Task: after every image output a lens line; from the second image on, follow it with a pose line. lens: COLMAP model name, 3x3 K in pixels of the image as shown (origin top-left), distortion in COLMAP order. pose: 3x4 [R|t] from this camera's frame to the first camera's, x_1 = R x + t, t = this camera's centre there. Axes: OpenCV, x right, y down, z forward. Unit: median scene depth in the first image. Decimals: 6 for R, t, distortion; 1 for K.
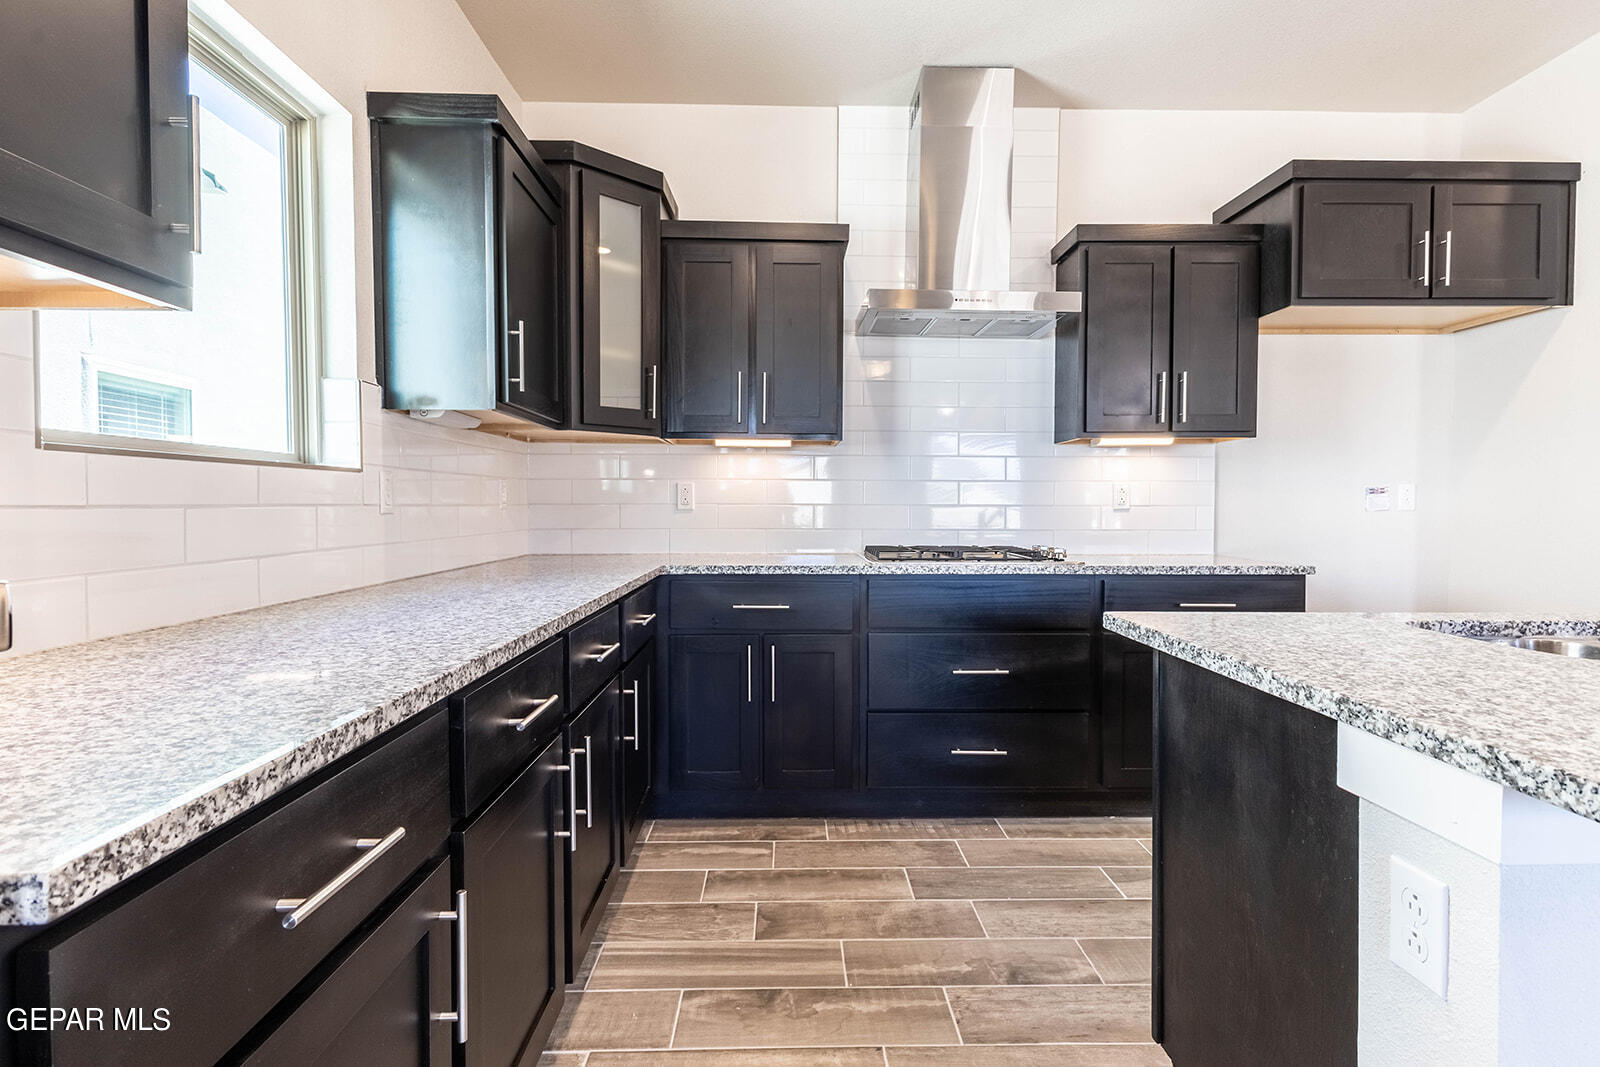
lens RADIAL K [[782.2, 0, 807.9], [0, 782.2, 524.5], [0, 0, 1]] dist [0.003095, 0.000043]
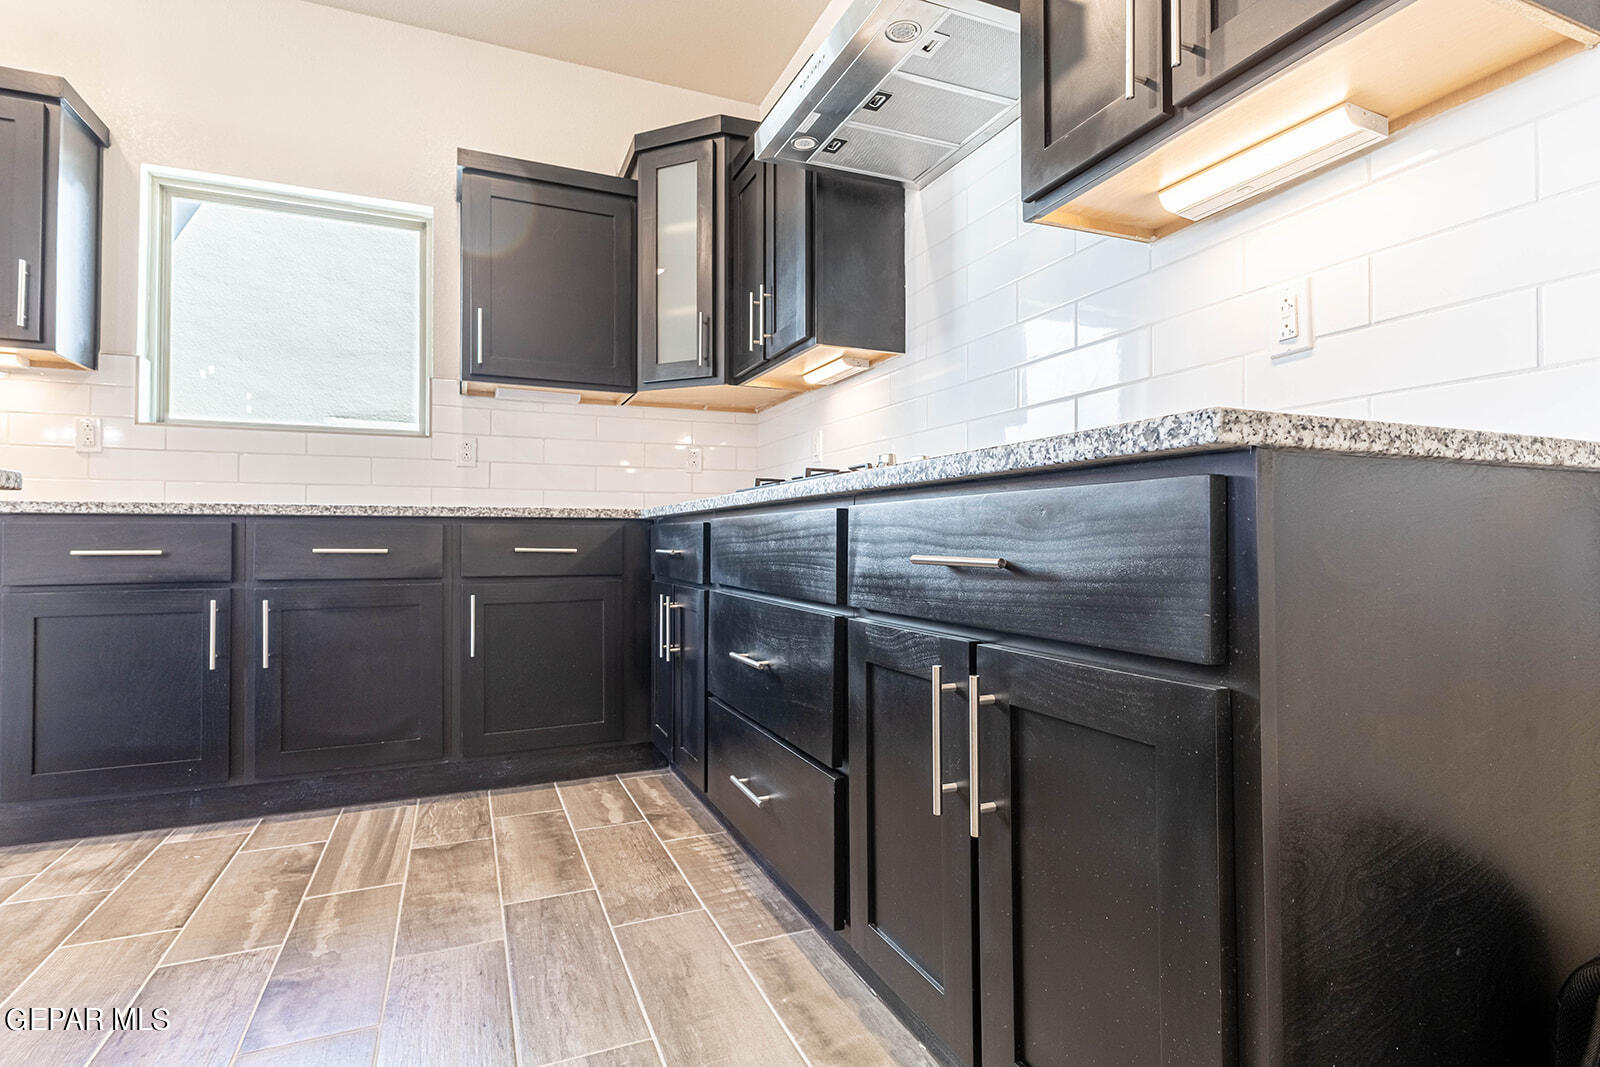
lens RADIAL K [[782.2, 0, 807.5], [0, 782.2, 524.7], [0, 0, 1]] dist [0.003095, 0.000043]
pose [[0.403406, -0.017597, -0.914852, 0.915917], [-0.018622, 0.999450, -0.027436, 0.107677], [0.914832, 0.028104, 0.402857, 0.889198]]
